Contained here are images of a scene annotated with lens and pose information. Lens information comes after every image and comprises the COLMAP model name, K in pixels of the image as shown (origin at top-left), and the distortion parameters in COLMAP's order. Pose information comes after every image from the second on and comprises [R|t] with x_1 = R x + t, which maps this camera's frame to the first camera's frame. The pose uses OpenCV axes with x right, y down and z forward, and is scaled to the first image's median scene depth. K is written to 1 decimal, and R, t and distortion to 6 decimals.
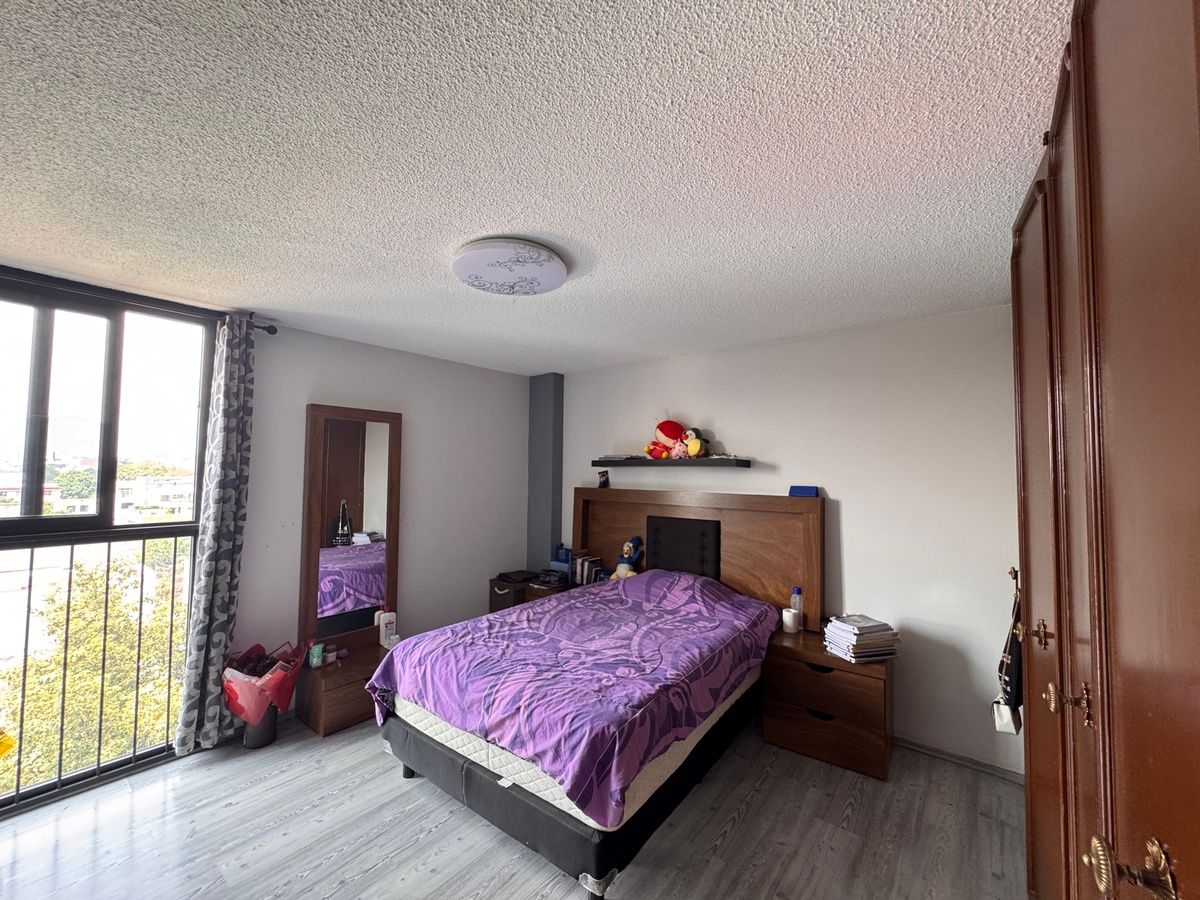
lens RADIAL K [[482.5, 0, 602.2], [0, 482.5, 450.1], [0, 0, 1]] dist [-0.006929, 0.000468]
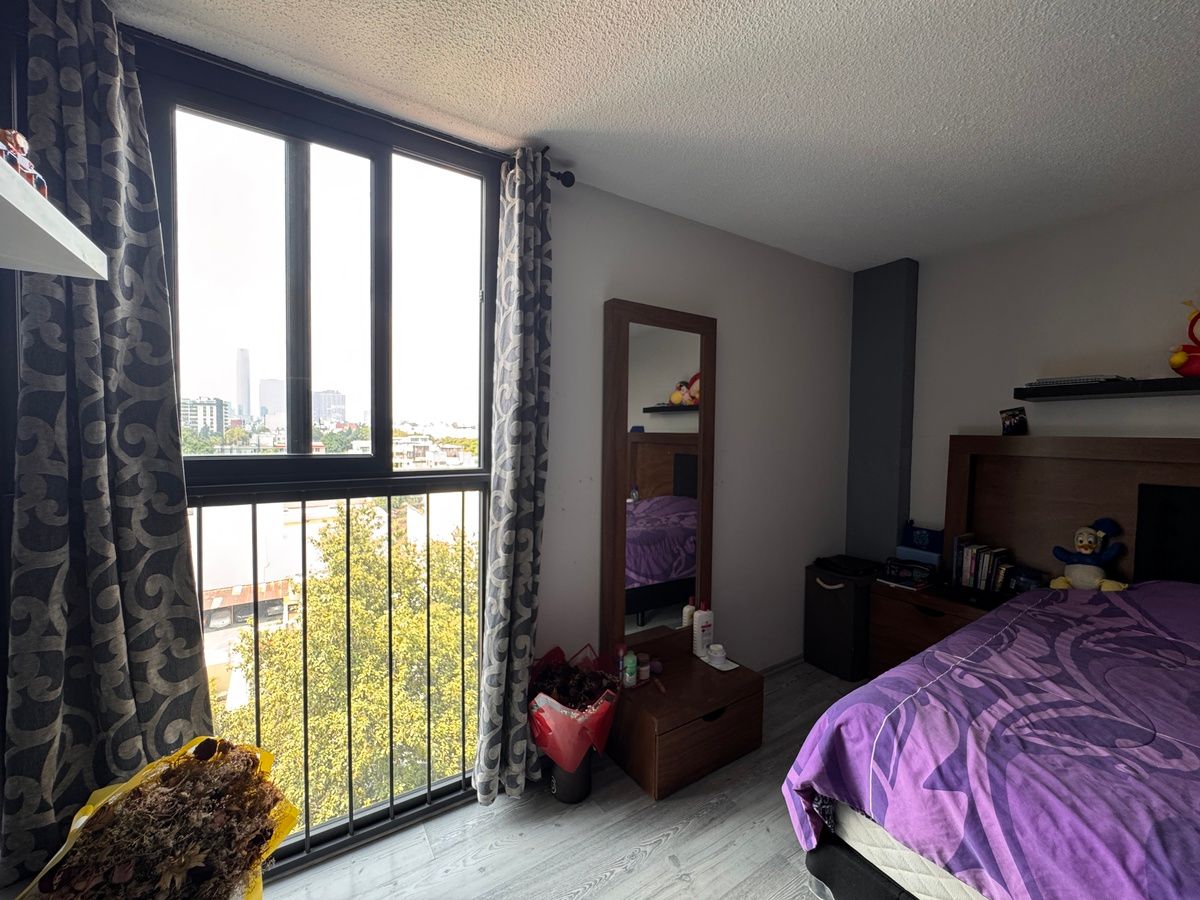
lens RADIAL K [[482.5, 0, 597.3], [0, 482.5, 450.9], [0, 0, 1]] dist [-0.006929, 0.000468]
pose [[0.945796, 0.013526, -0.324480, -0.473121], [0.011967, 0.997002, 0.076442, 0.070986], [0.324542, -0.076181, 0.942799, 0.408166]]
